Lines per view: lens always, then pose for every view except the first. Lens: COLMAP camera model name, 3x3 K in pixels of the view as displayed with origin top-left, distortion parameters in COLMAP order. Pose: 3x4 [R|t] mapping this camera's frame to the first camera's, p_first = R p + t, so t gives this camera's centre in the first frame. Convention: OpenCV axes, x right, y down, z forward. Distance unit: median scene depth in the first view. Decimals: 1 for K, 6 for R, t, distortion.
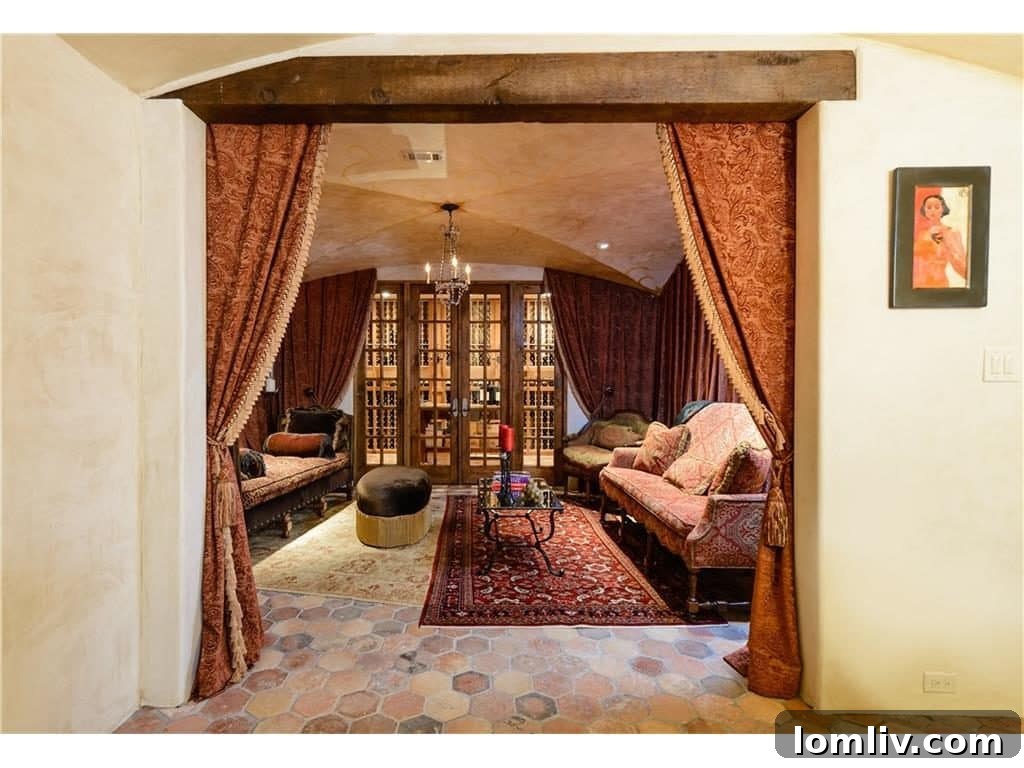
lens RADIAL K [[550.5, 0, 517.2], [0, 550.5, 387.0], [0, 0, 1]] dist [0.029250, -0.014207]
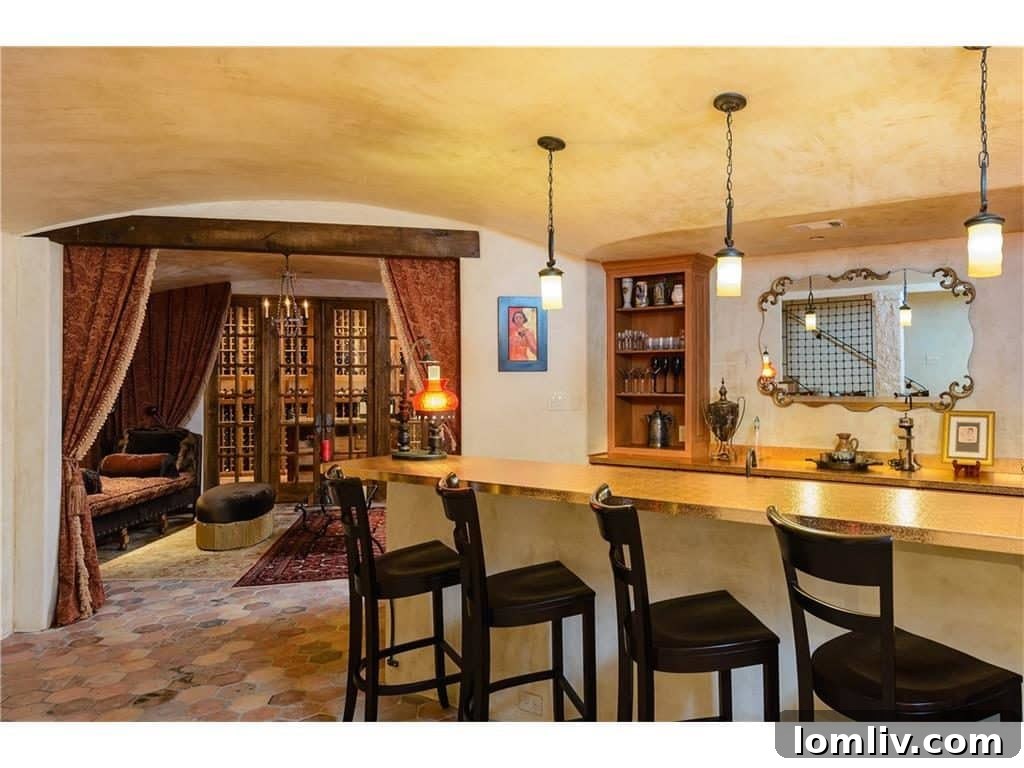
lens RADIAL K [[550.5, 0, 517.2], [0, 550.5, 387.0], [0, 0, 1]] dist [0.029250, -0.014207]
pose [[0.976056, -0.005536, 0.217448, 0.296036], [0.010480, 0.999712, -0.021592, -0.044712], [-0.217266, 0.023354, 0.975833, -0.703642]]
